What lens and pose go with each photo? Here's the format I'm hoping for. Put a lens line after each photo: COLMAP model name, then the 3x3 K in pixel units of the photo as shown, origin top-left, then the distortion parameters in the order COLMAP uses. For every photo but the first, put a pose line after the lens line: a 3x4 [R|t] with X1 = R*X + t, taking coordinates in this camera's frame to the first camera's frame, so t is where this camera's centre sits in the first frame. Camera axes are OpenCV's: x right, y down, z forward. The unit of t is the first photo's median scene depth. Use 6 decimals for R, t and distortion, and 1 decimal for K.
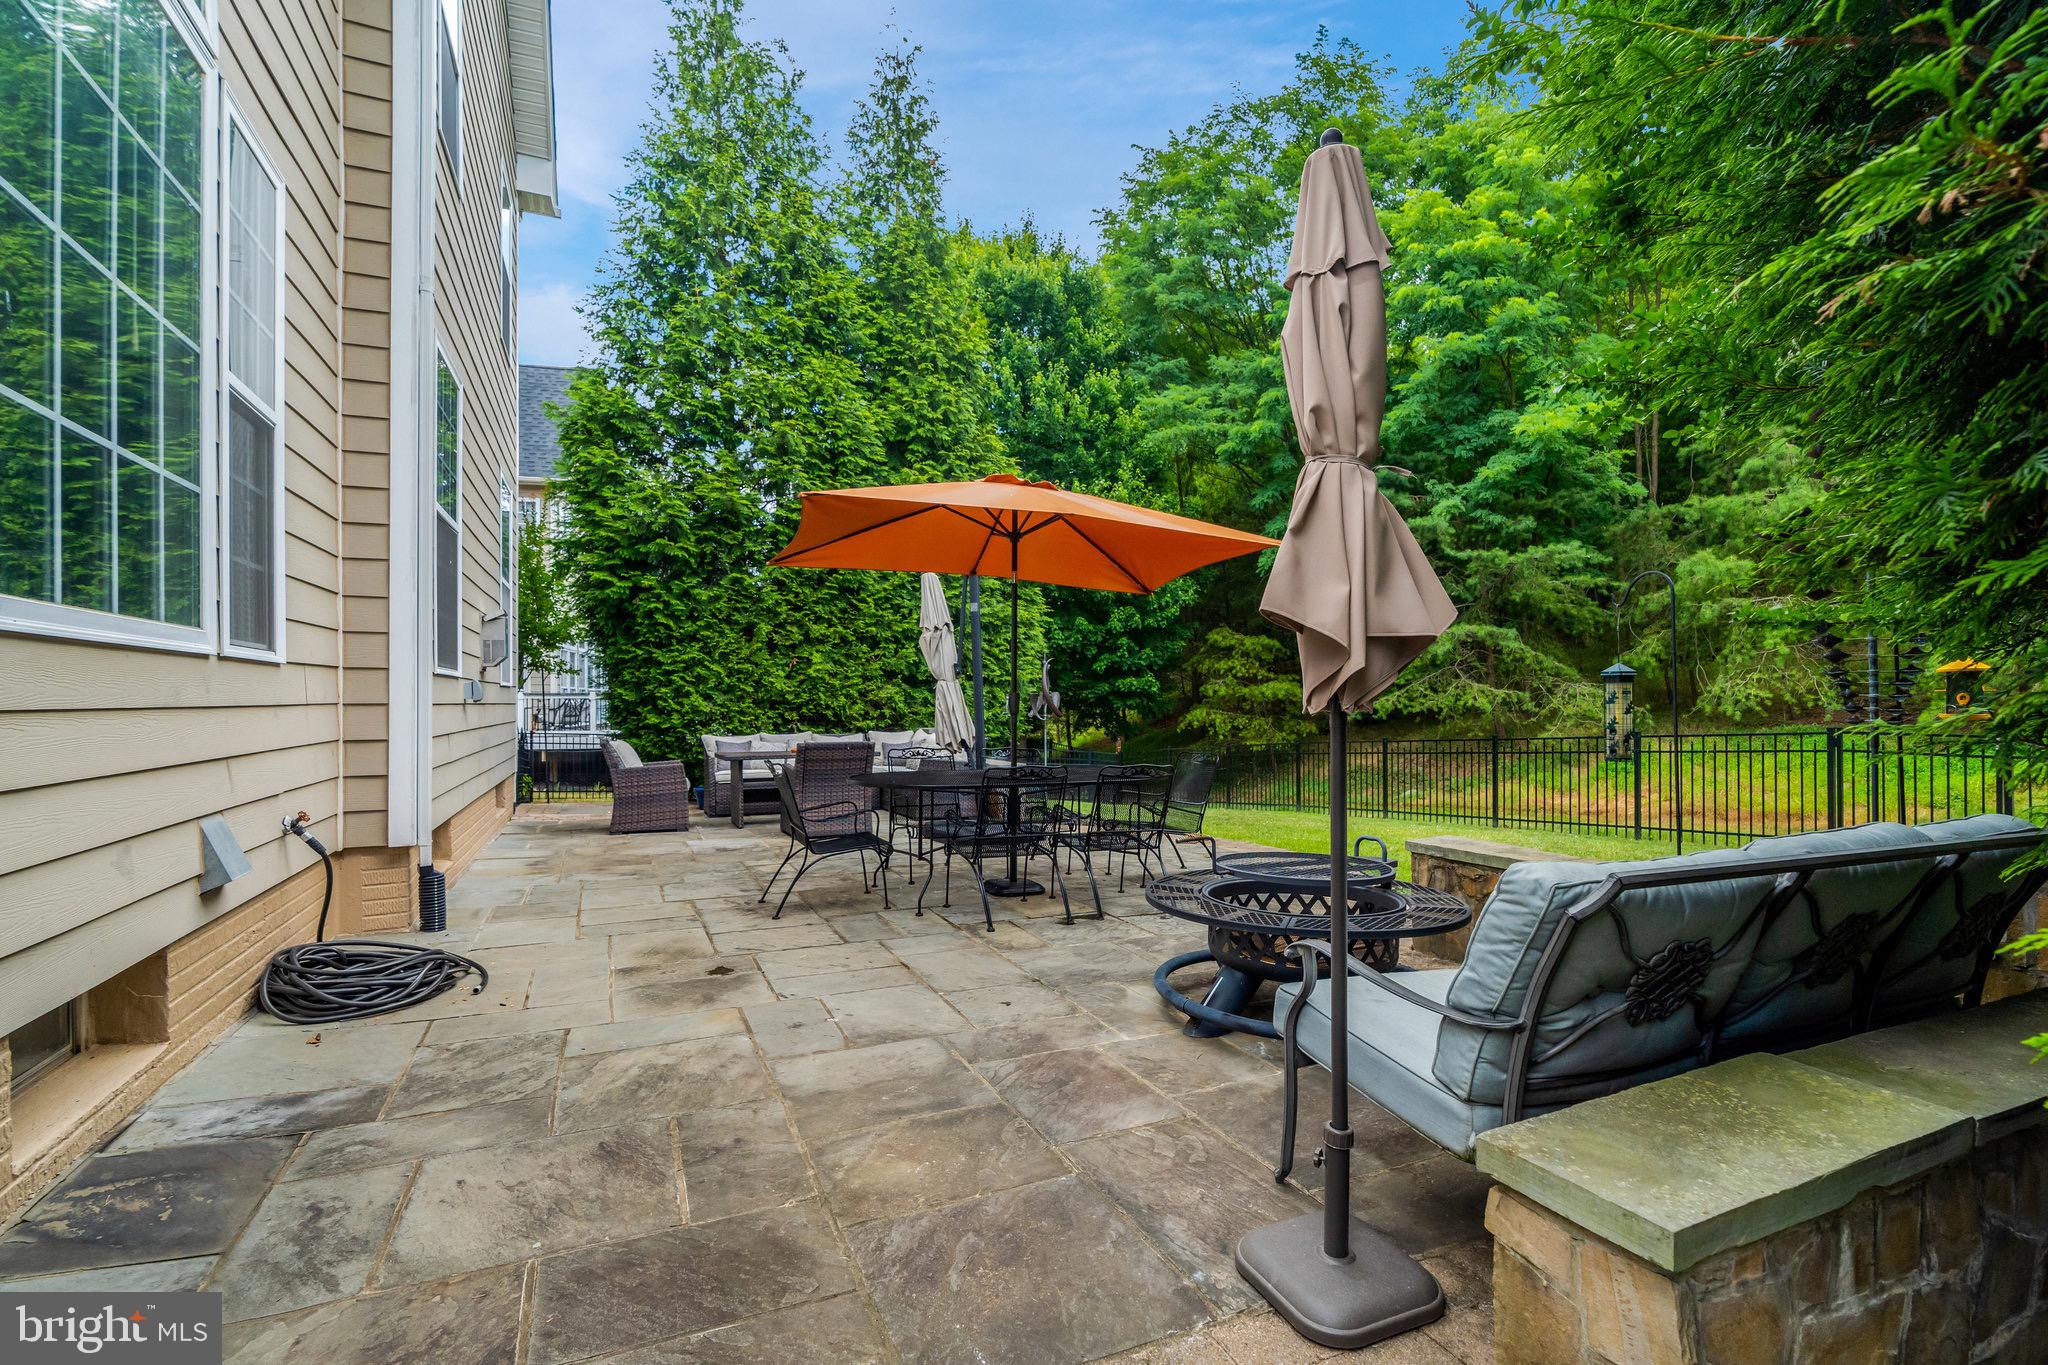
lens RADIAL K [[929.3, 0, 1025.7], [0, 929.3, 687.5], [0, 0, 1]] dist [-0.008718, 0.001394]
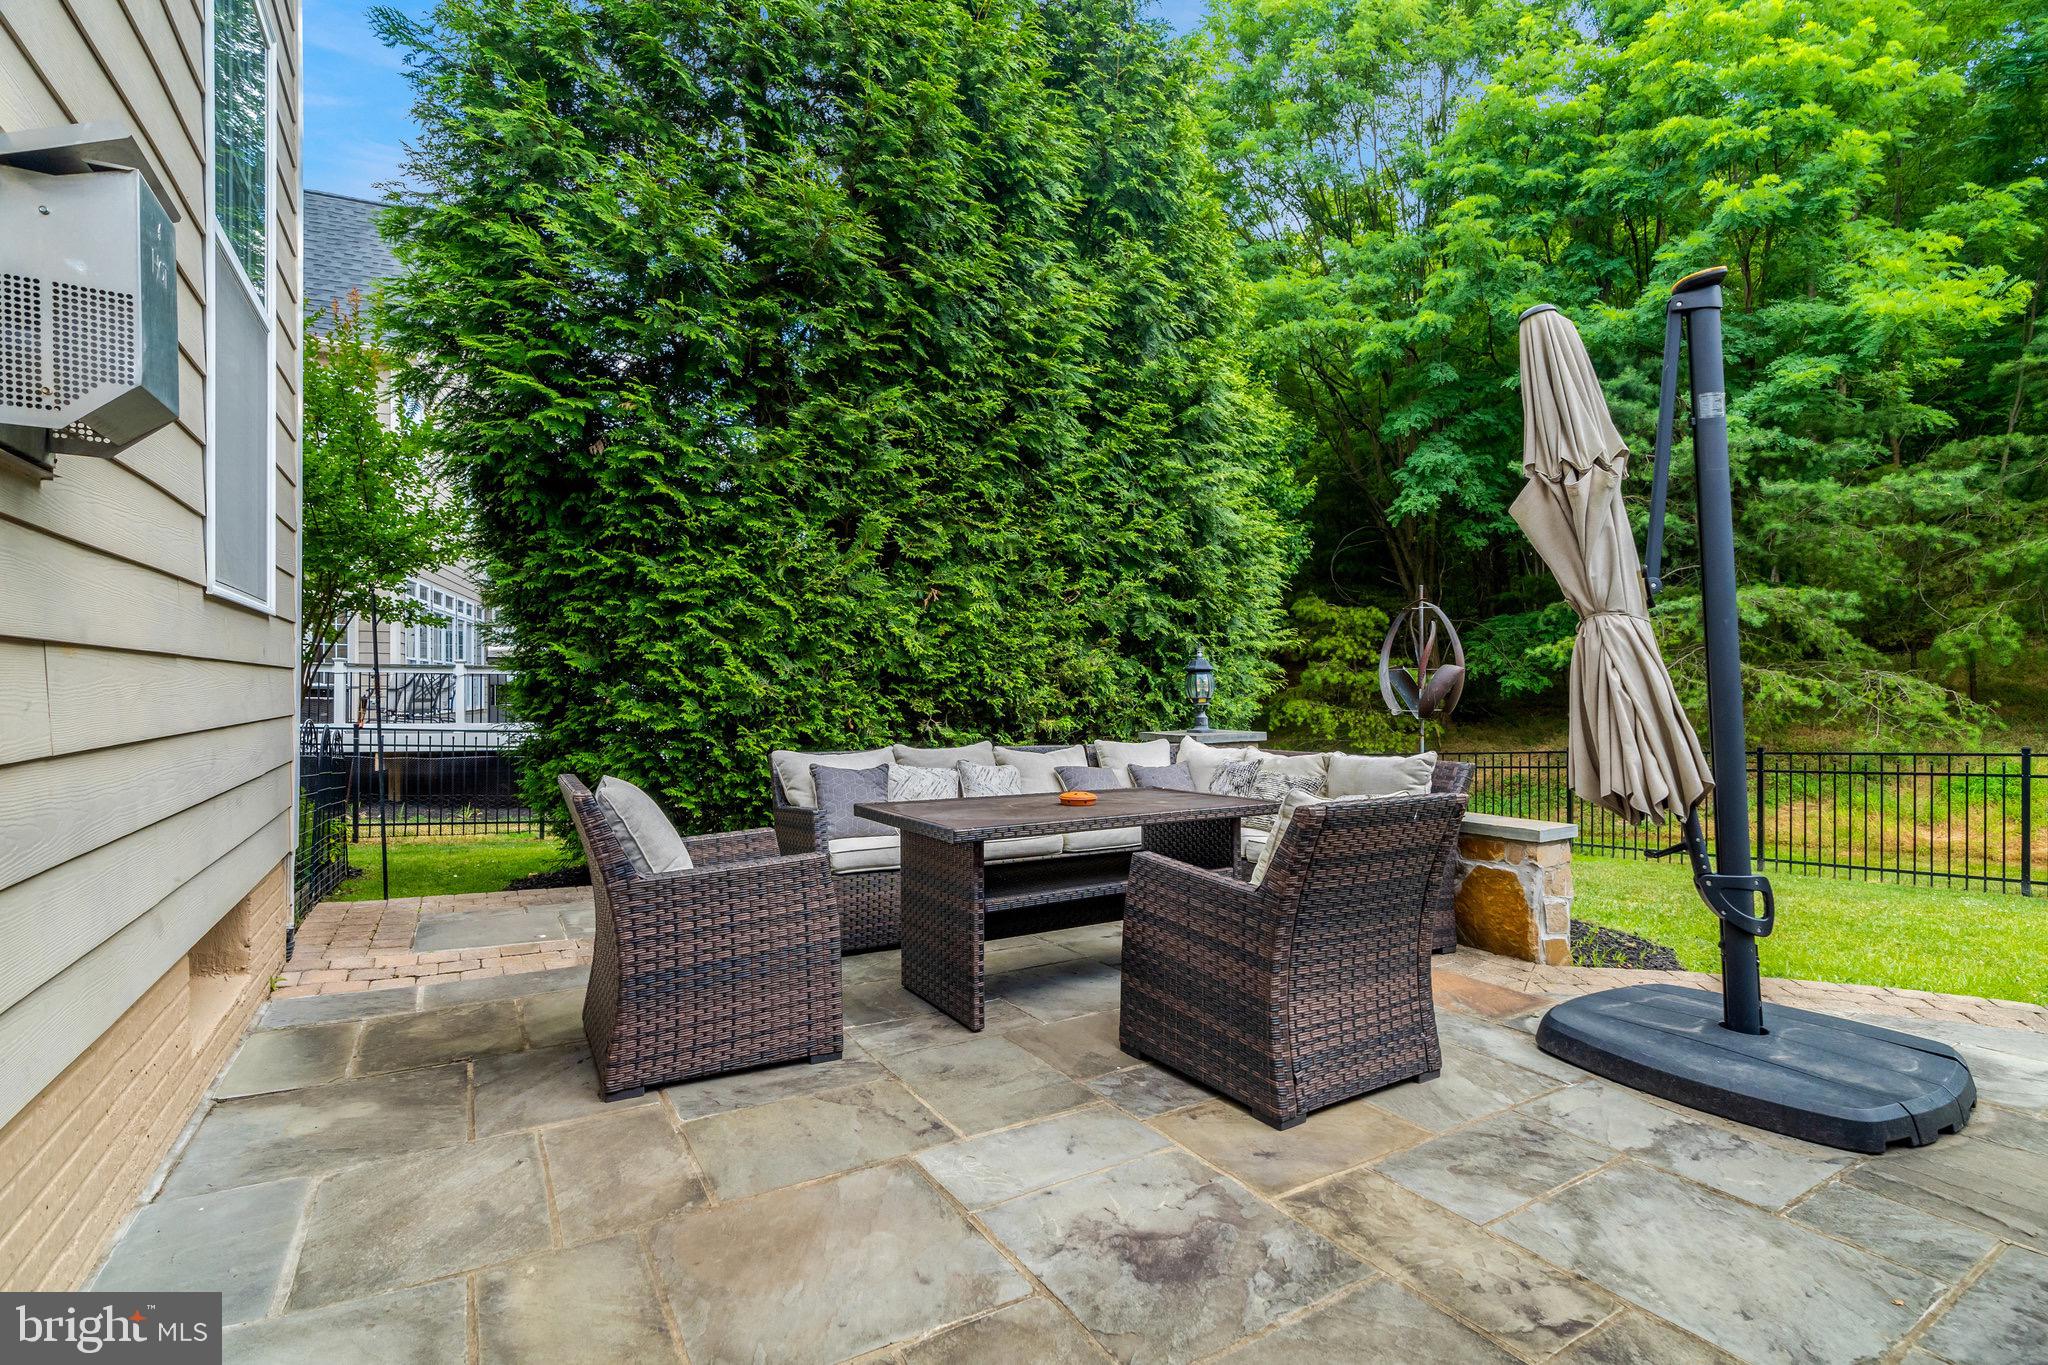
lens RADIAL K [[929.3, 0, 1022.1], [0, 929.3, 692.2], [0, 0, 1]] dist [-0.008718, 0.001394]
pose [[0.991966, 0.013621, 0.125771, -0.262544], [-0.015869, 0.999731, 0.016887, 0.013682], [-0.125508, -0.018747, 0.991916, 0.511101]]
